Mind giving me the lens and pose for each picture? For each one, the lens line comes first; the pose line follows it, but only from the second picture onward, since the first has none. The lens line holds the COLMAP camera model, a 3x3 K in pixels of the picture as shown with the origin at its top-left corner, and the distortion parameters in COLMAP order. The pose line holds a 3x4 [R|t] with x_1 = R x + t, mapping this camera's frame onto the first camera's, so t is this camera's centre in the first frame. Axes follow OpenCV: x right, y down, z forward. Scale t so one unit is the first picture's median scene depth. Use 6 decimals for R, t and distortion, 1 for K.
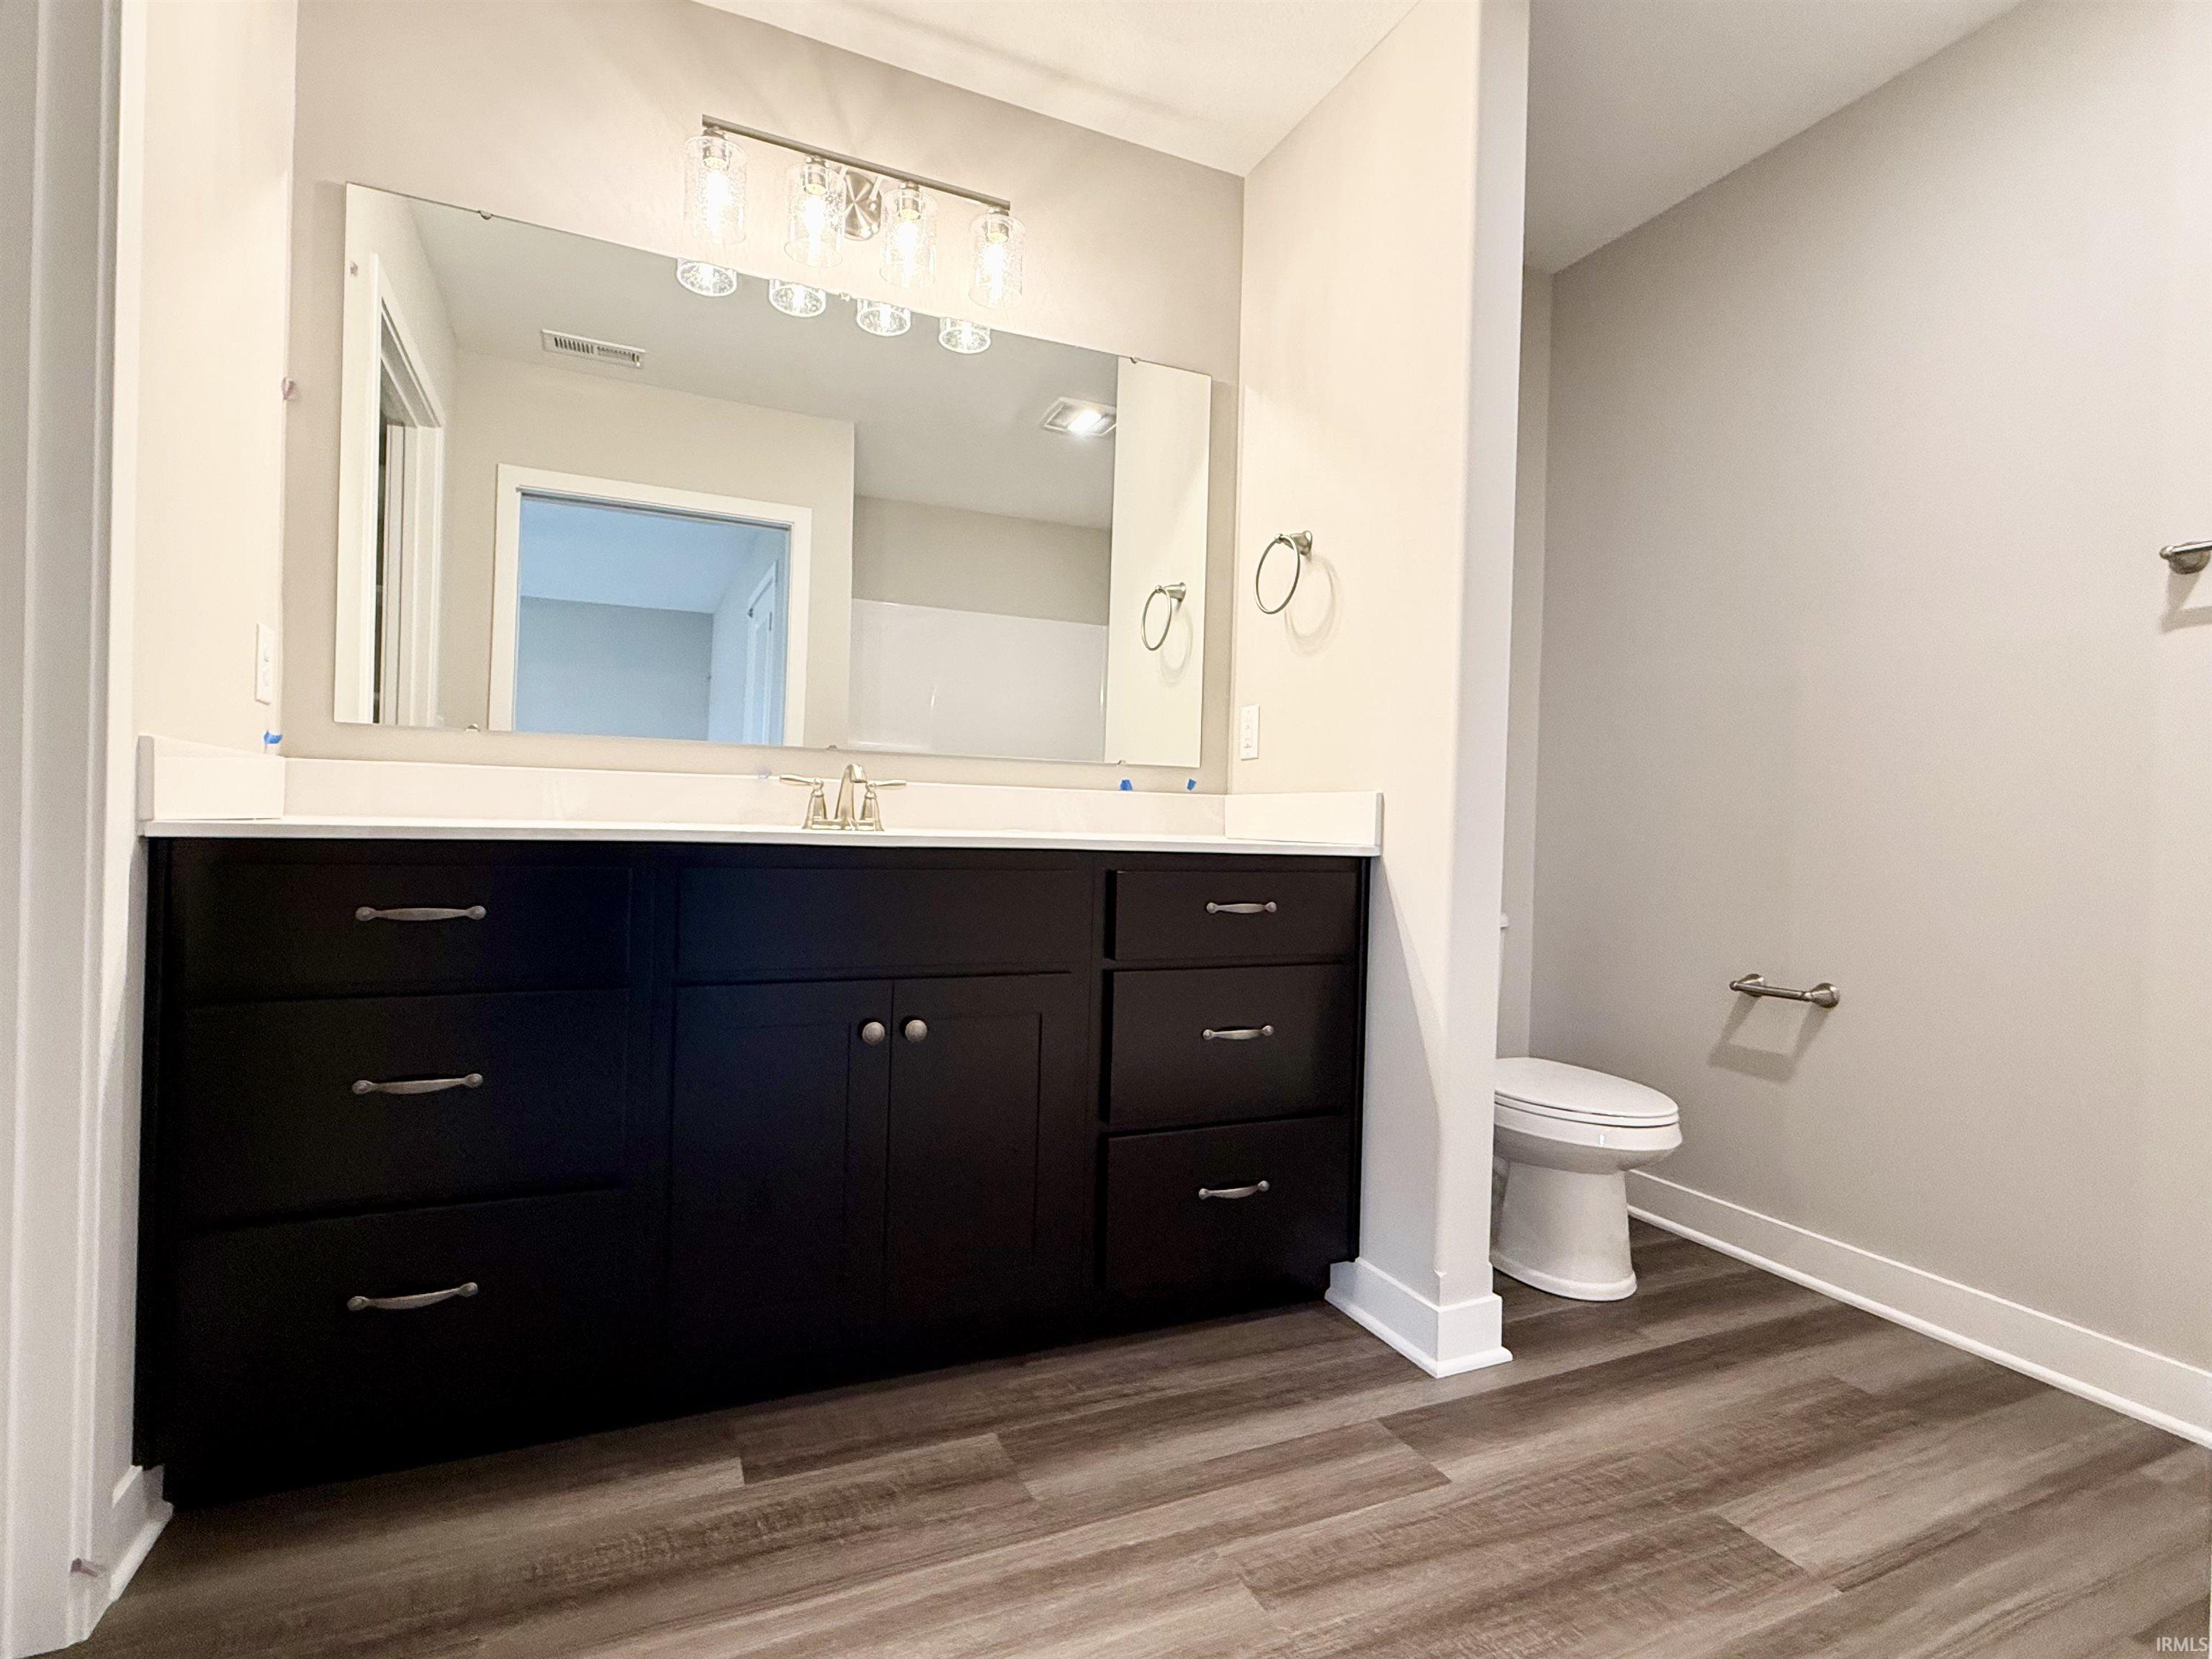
lens RADIAL K [[1080.8, 0, 1111.2], [0, 1080.8, 836.8], [0, 0, 1]] dist [0.002295, -0.000826]
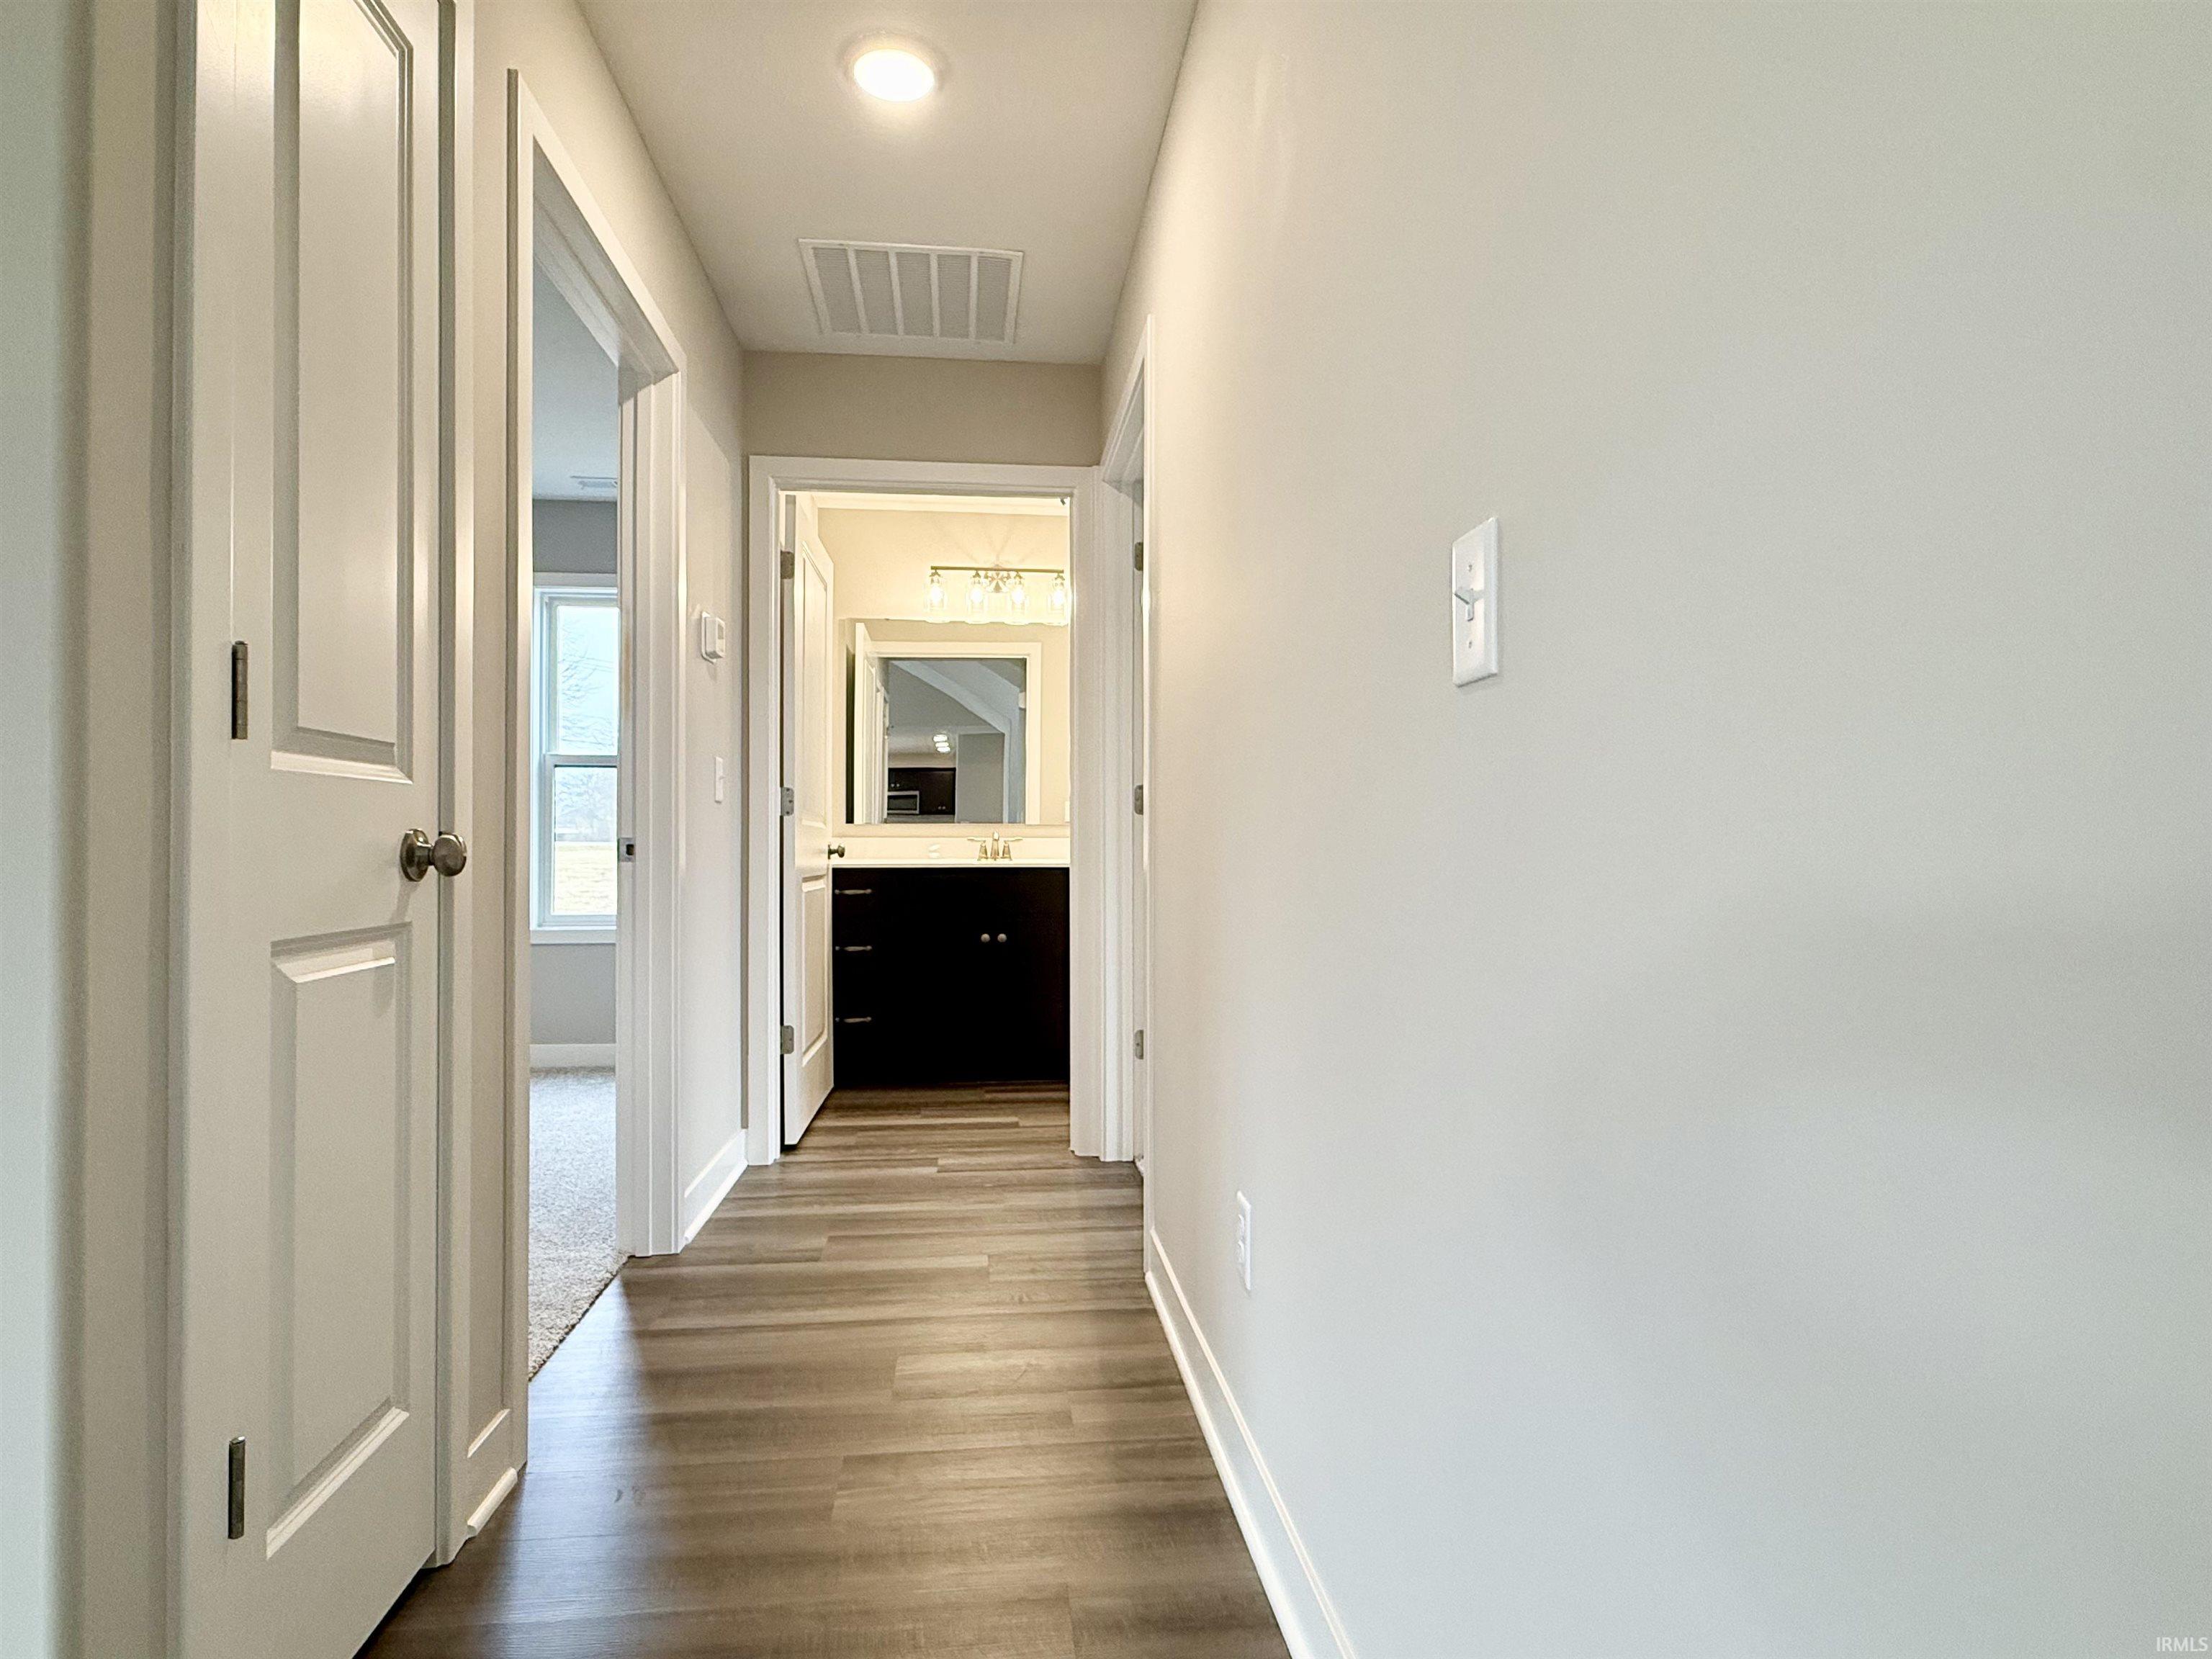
lens RADIAL K [[1187.8, 0, 1105.8], [0, 1187.8, 840.8], [0, 0, 1]] dist [0.012430, 0.000871]
pose [[0.946757, -0.026800, -0.320831, 0.795304], [0.019692, 0.999484, -0.025380, 0.019079], [0.321346, 0.017711, 0.946796, -1.323035]]
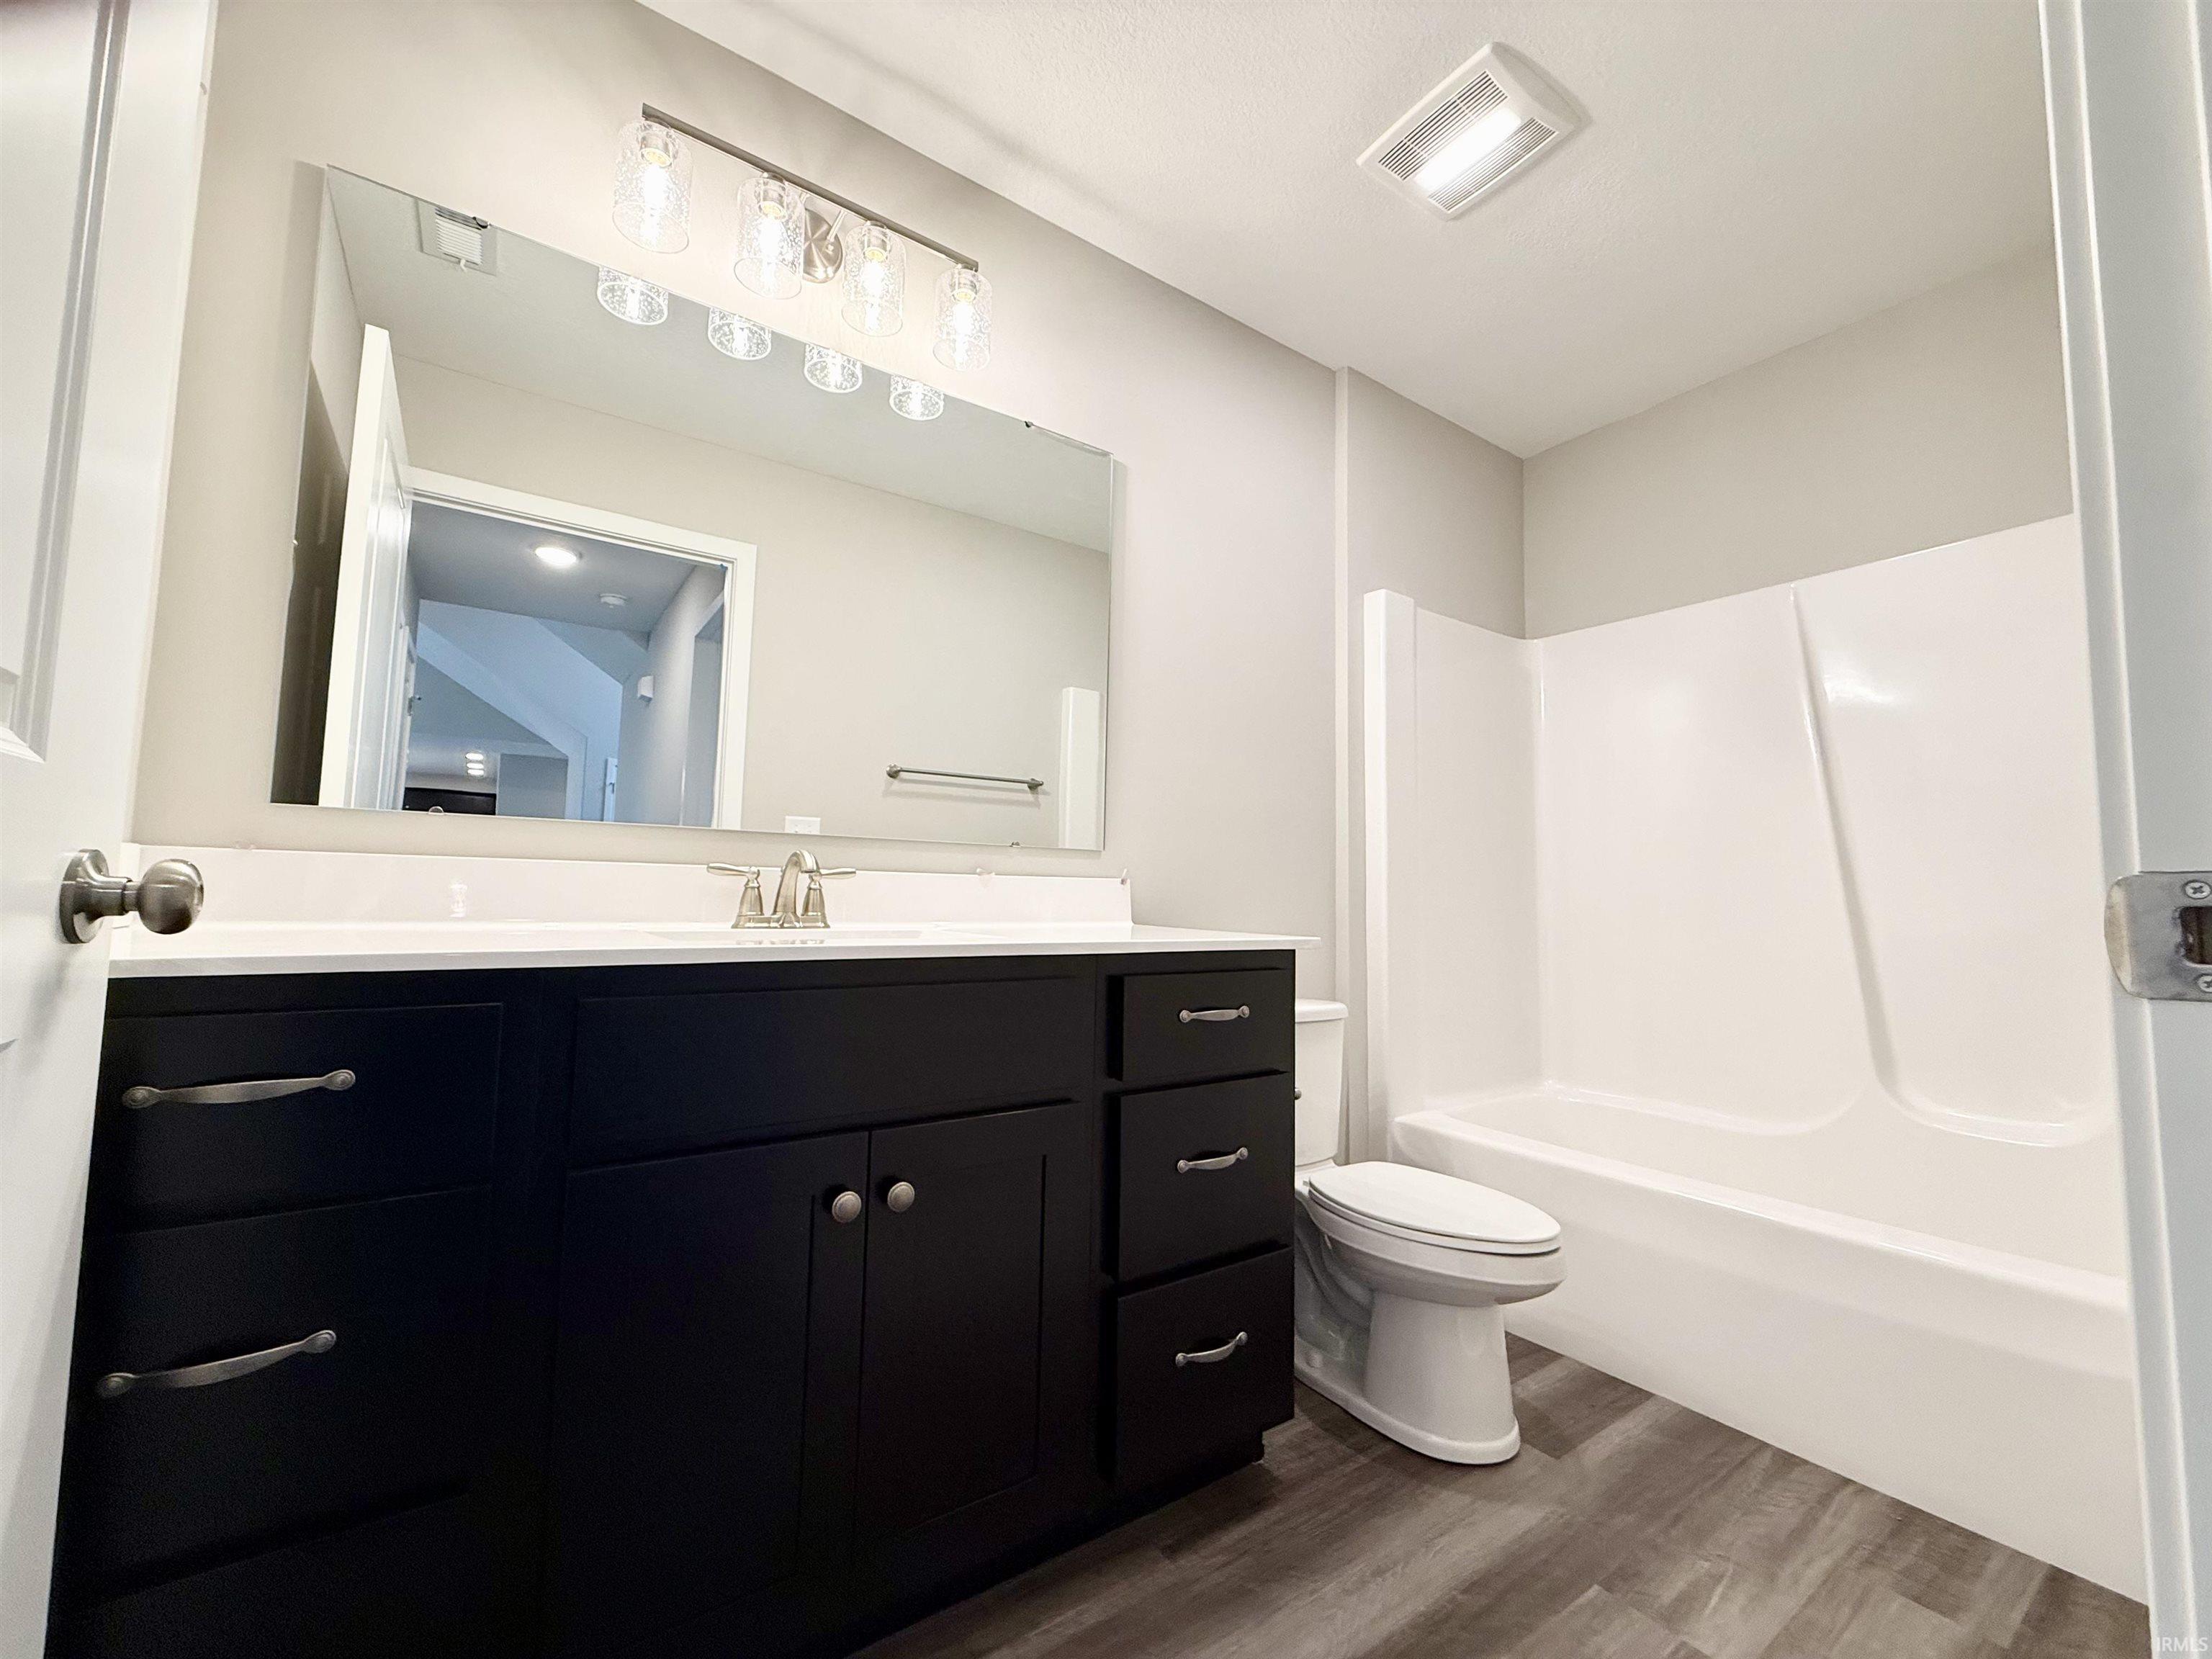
lens RADIAL K [[881.1, 0, 1105.4], [0, 881.1, 829.2], [0, 0, 1]] dist [-0.001162, 0.000603]
pose [[0.984196, 0.008934, 0.176860, -0.121862], [0.005770, 0.996579, -0.082446, -0.024921], [-0.176991, 0.082164, 0.980777, 0.269505]]
